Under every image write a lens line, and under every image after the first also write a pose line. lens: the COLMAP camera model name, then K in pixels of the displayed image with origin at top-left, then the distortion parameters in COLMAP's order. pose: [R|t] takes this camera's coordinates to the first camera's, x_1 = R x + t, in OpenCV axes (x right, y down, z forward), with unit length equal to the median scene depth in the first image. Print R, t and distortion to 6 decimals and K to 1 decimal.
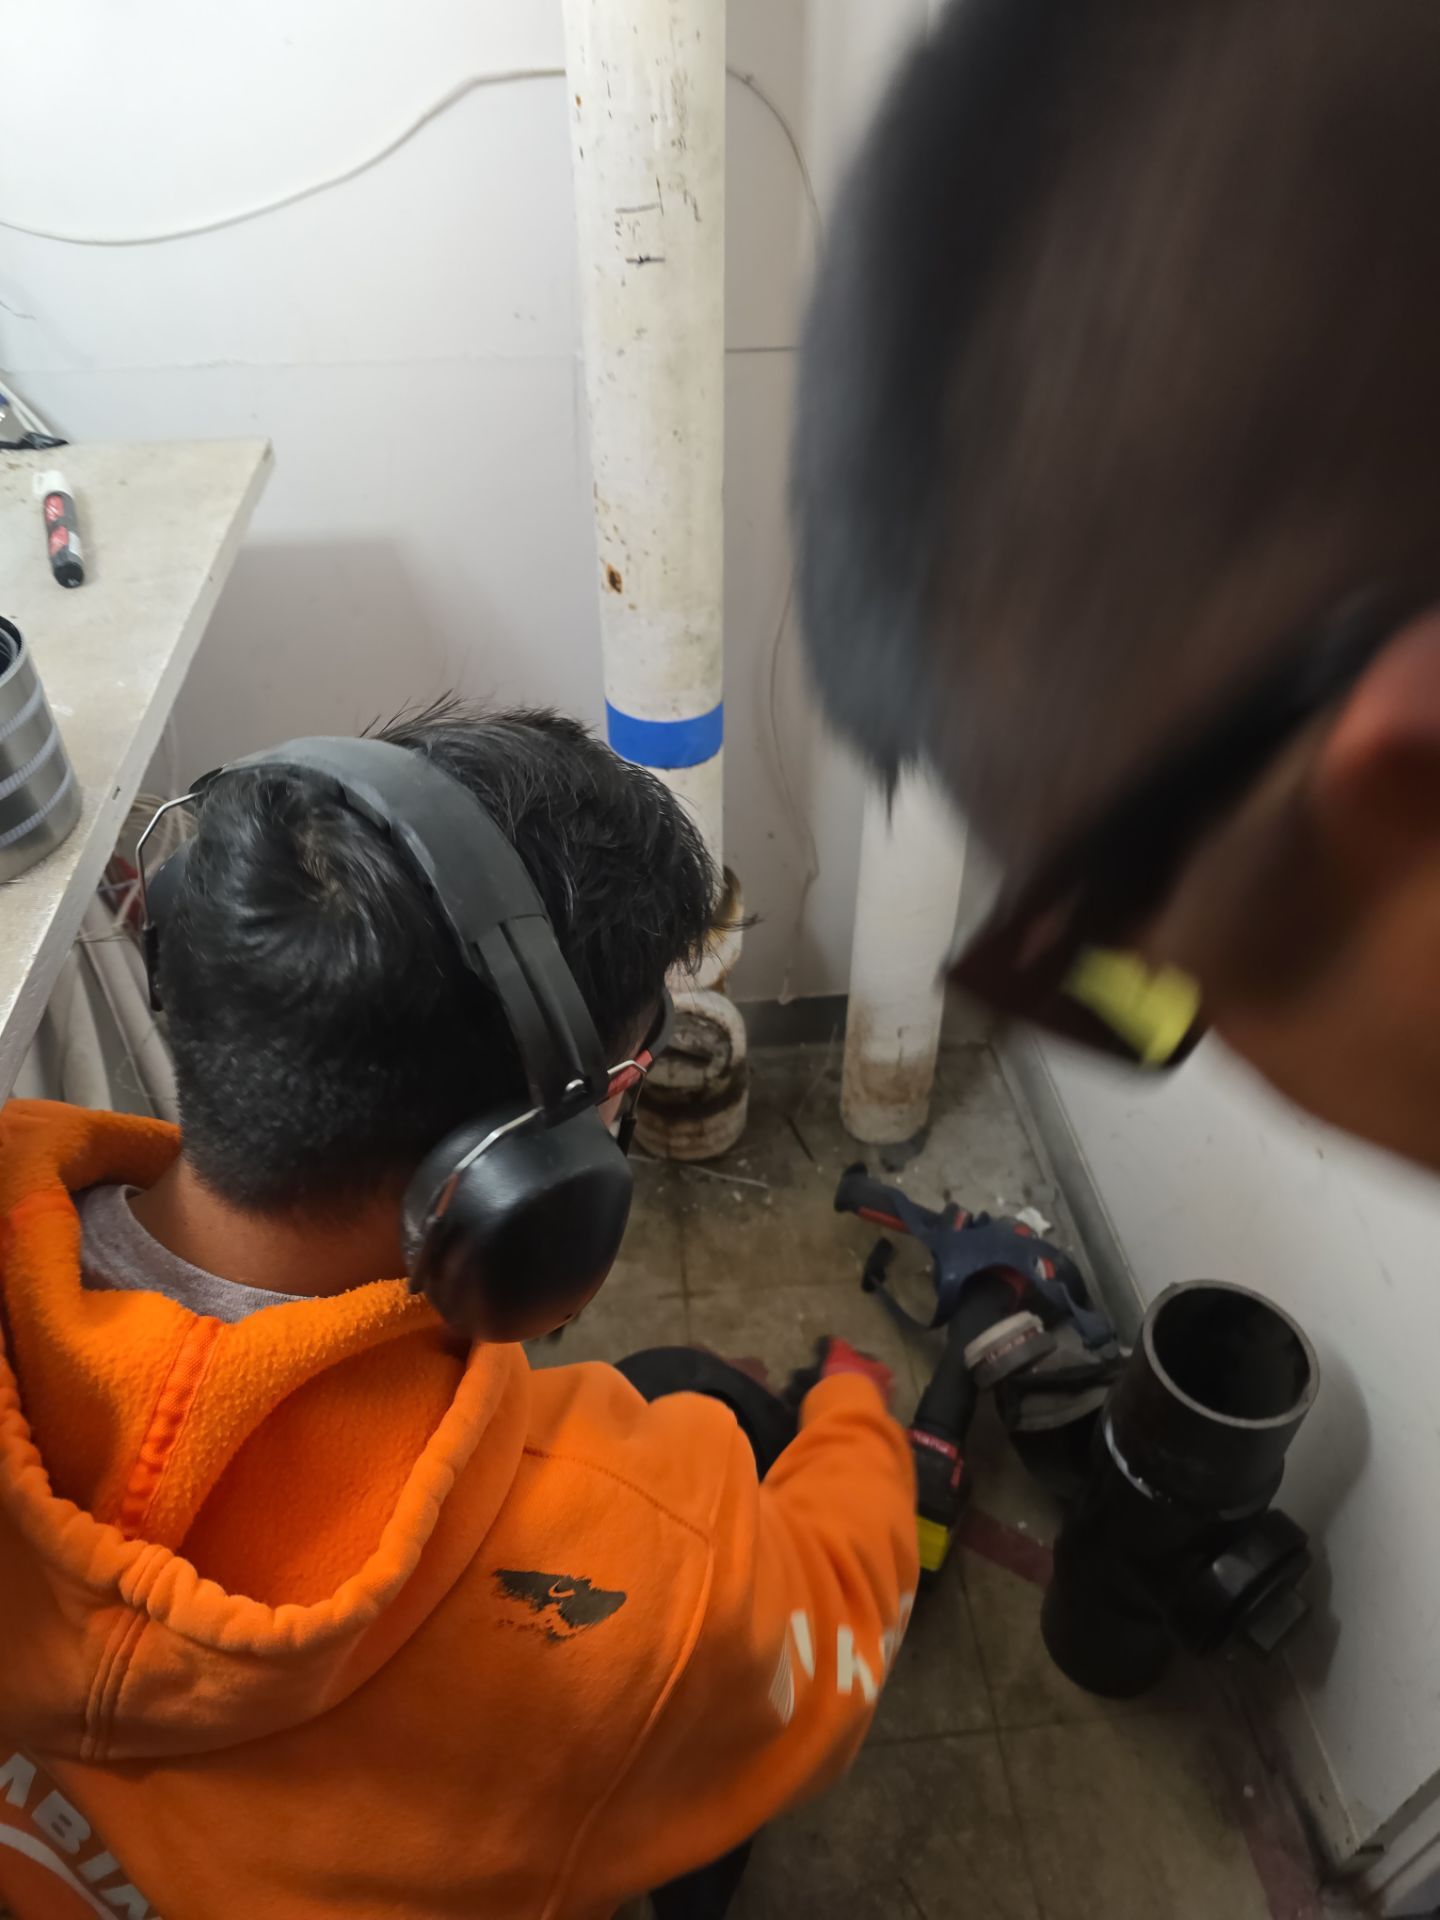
lens RADIAL K [[1314.7, 0, 739.6], [0, 1314.7, 963.6], [0, 0, 1]] dist [0.041018, -0.046840]
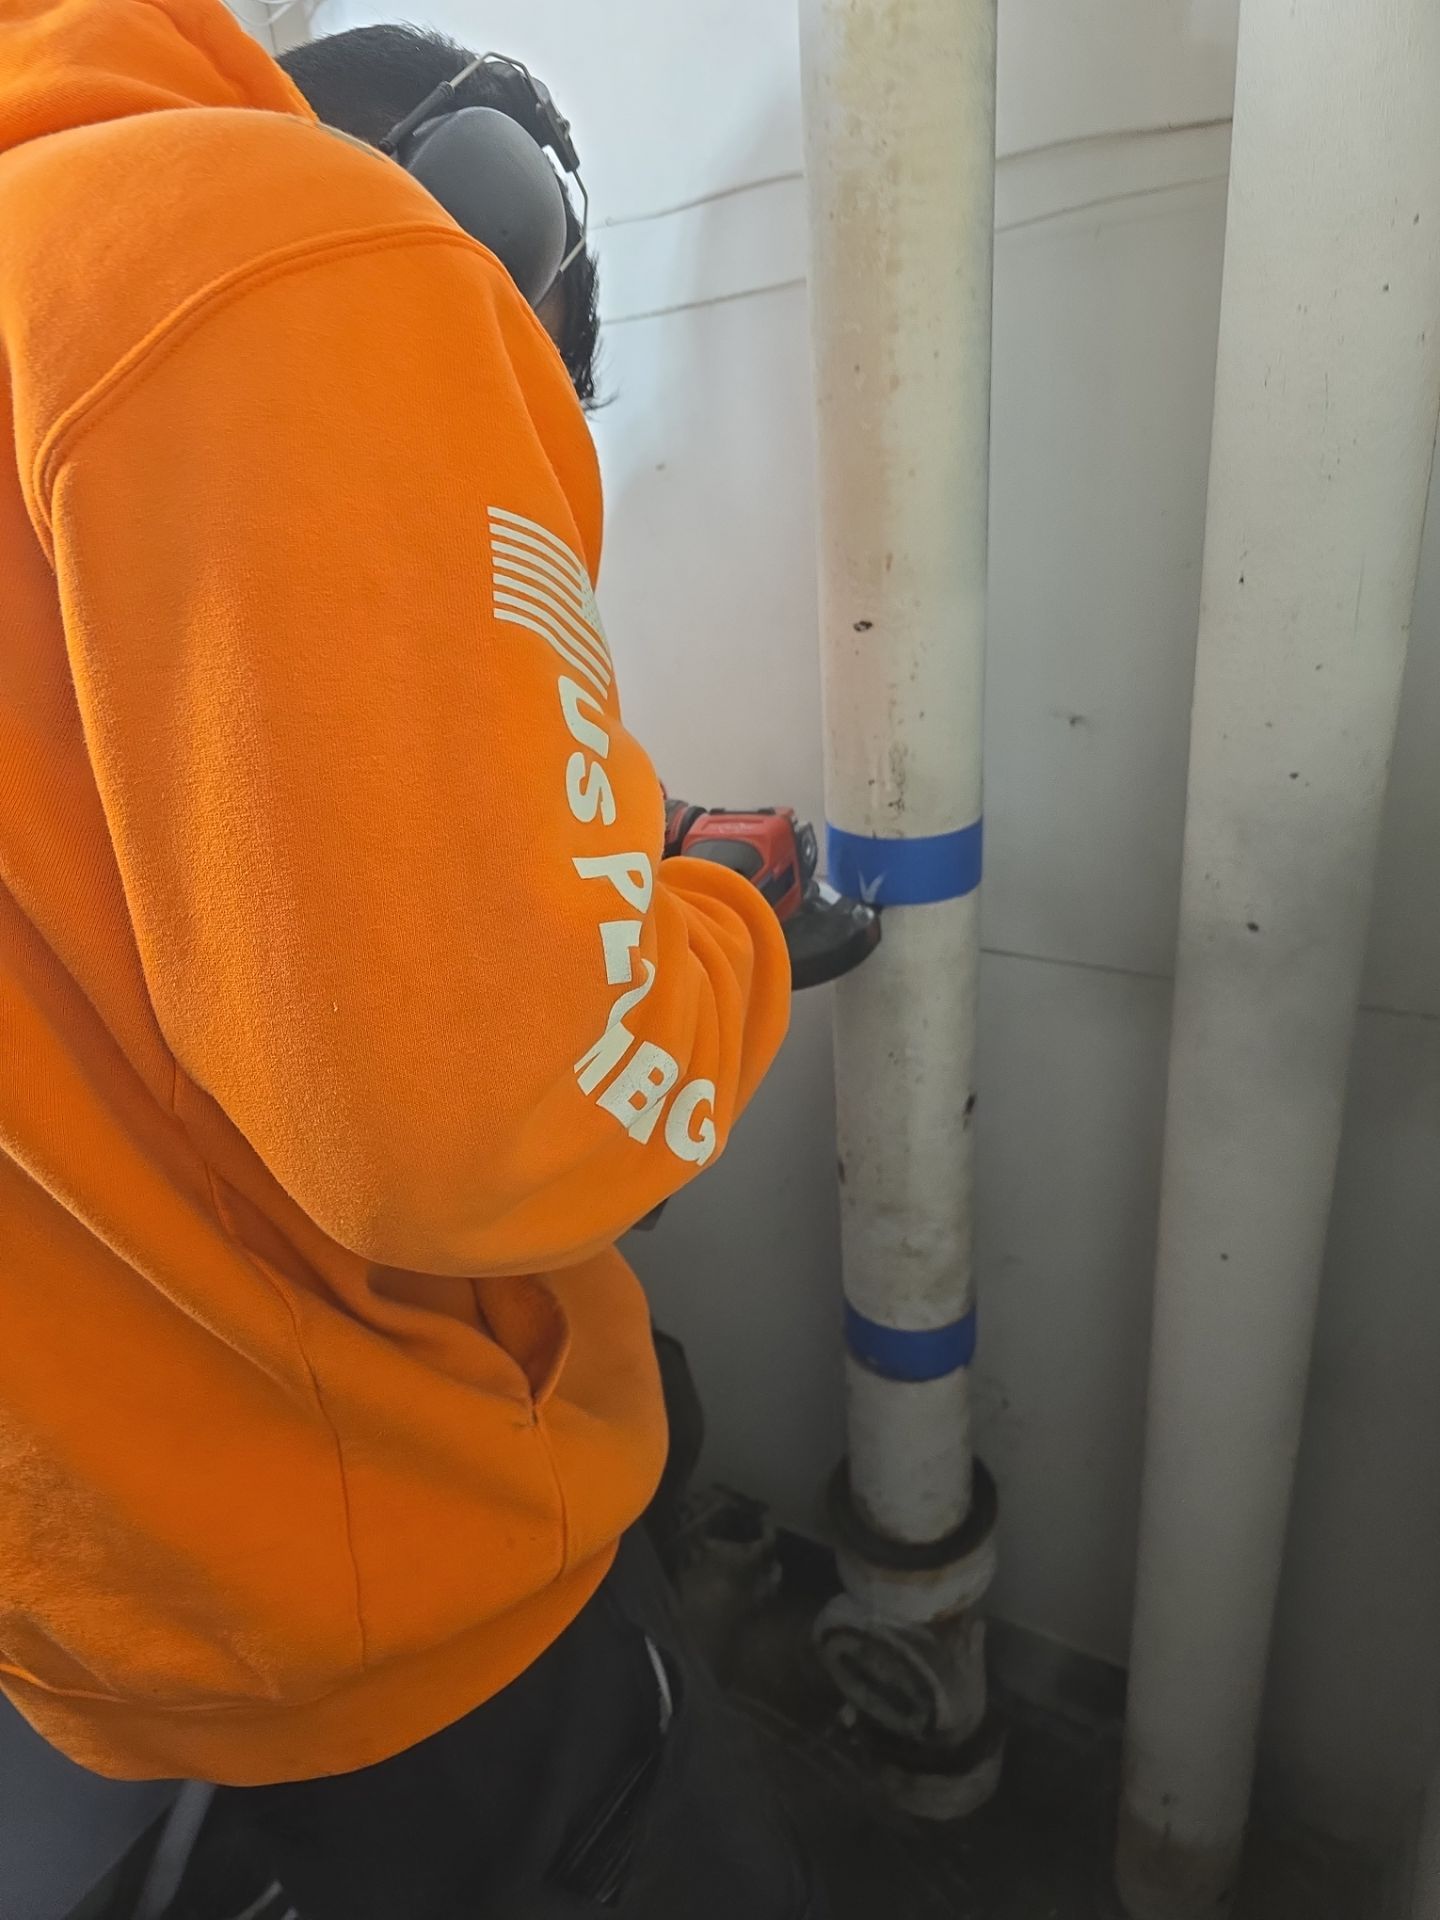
lens RADIAL K [[1321.5, 0, 727.0], [0, 1321.5, 931.7], [0, 0, 1]] dist [0.005455, -0.011735]
pose [[0.796612, 0.185871, -0.575206, 0.349948], [-0.334564, 0.928091, -0.163442, -0.265700], [0.503465, 0.322643, 0.801514, 0.148092]]
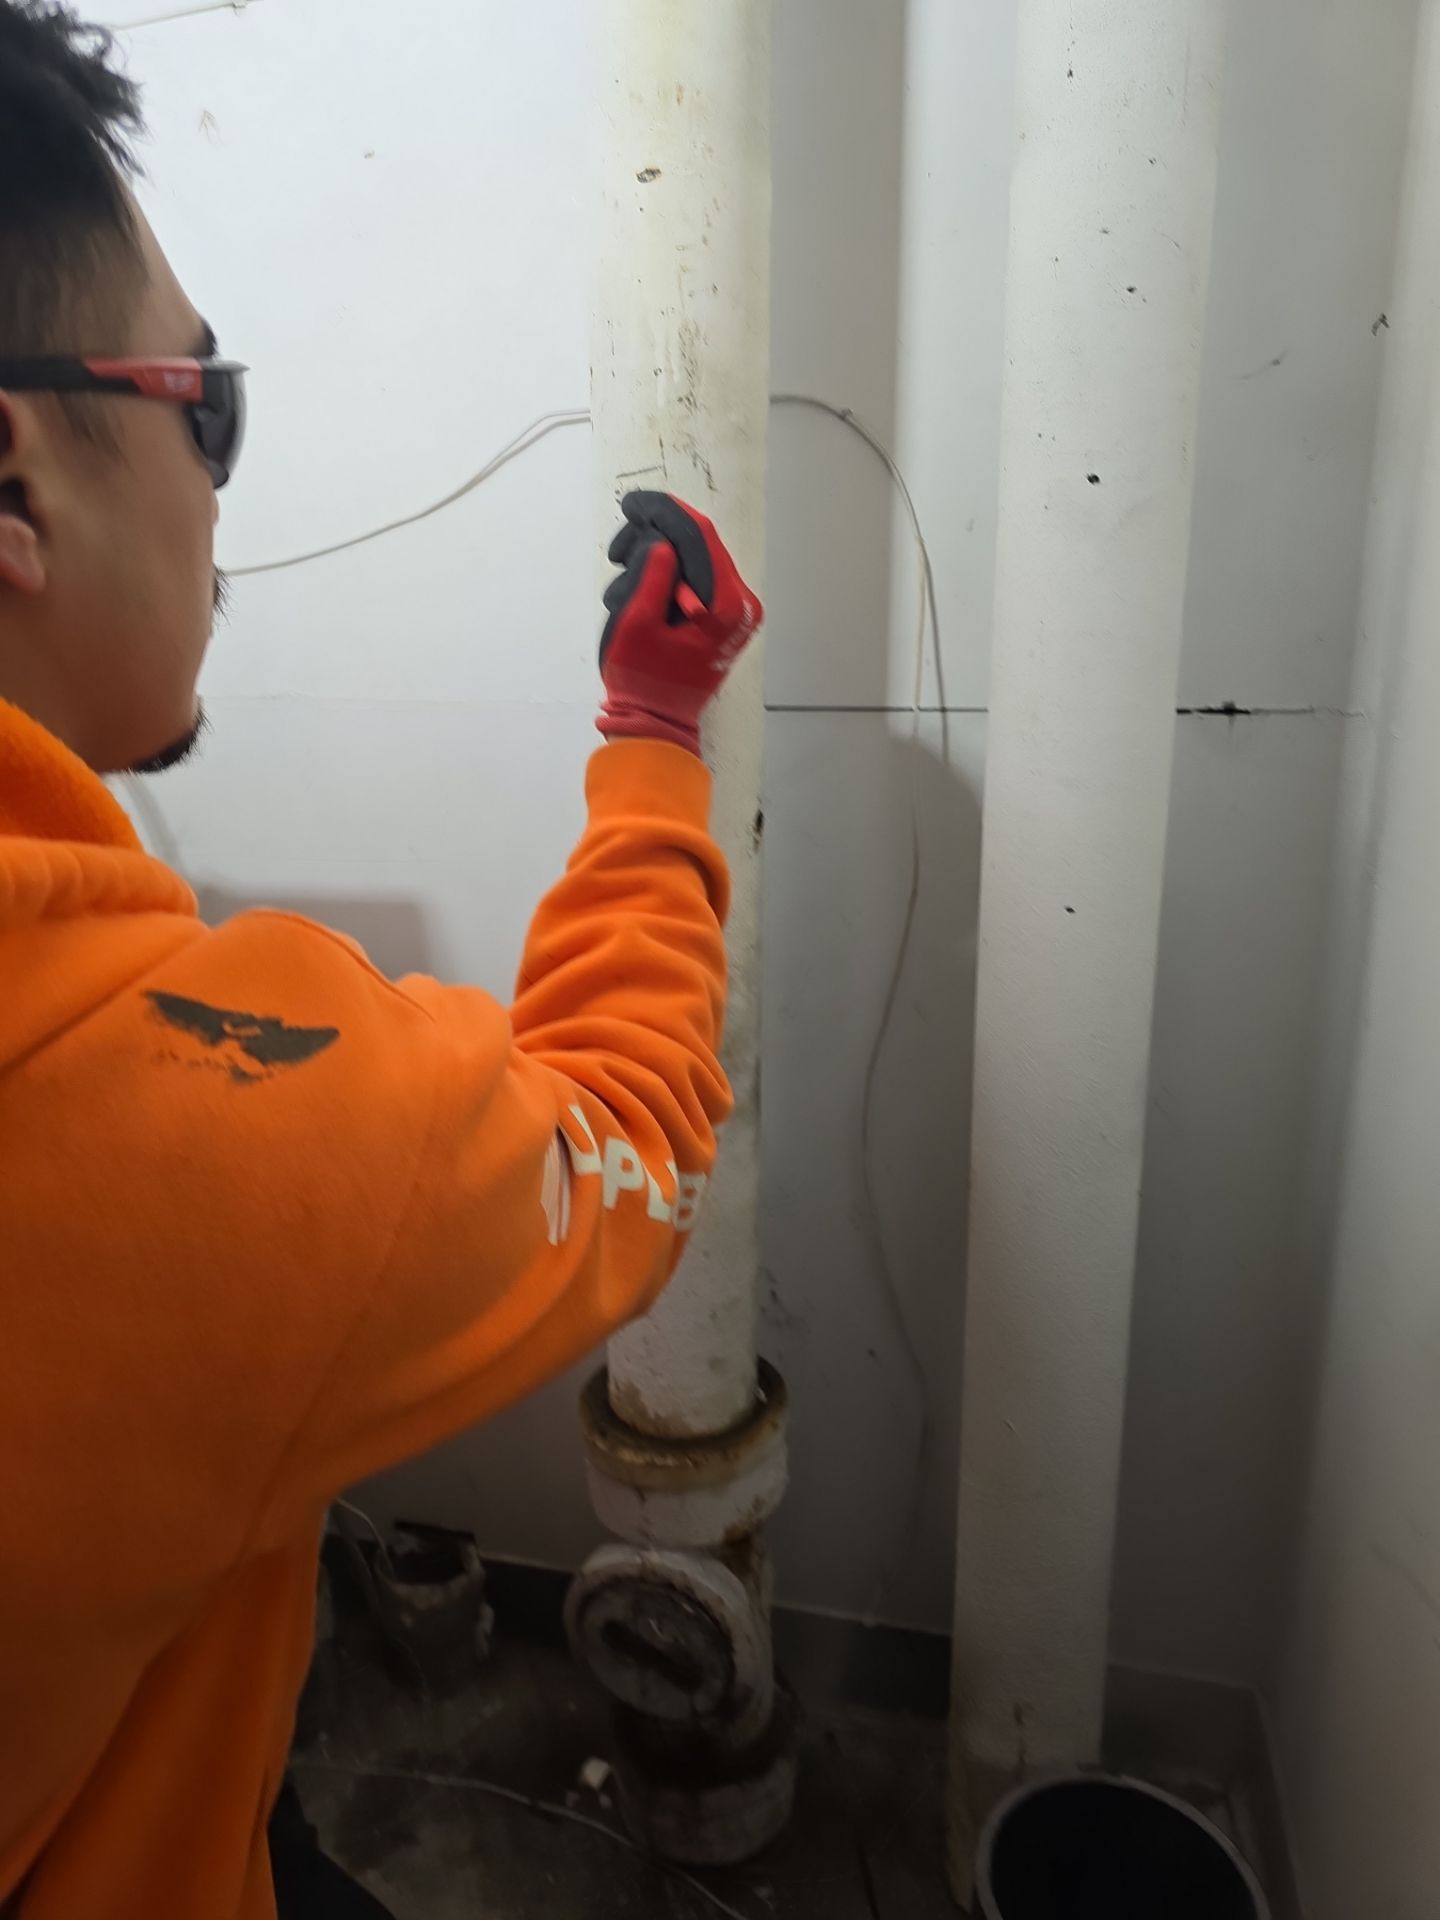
lens RADIAL K [[1314.7, 0, 730.6], [0, 1314.7, 949.6], [0, 0, 1]] dist [0.041018, -0.046840]
pose [[0.943583, 0.072195, -0.323169, 0.226138], [-0.211263, 0.882766, -0.419633, 0.034600], [0.254987, 0.464233, 0.848216, 0.363954]]
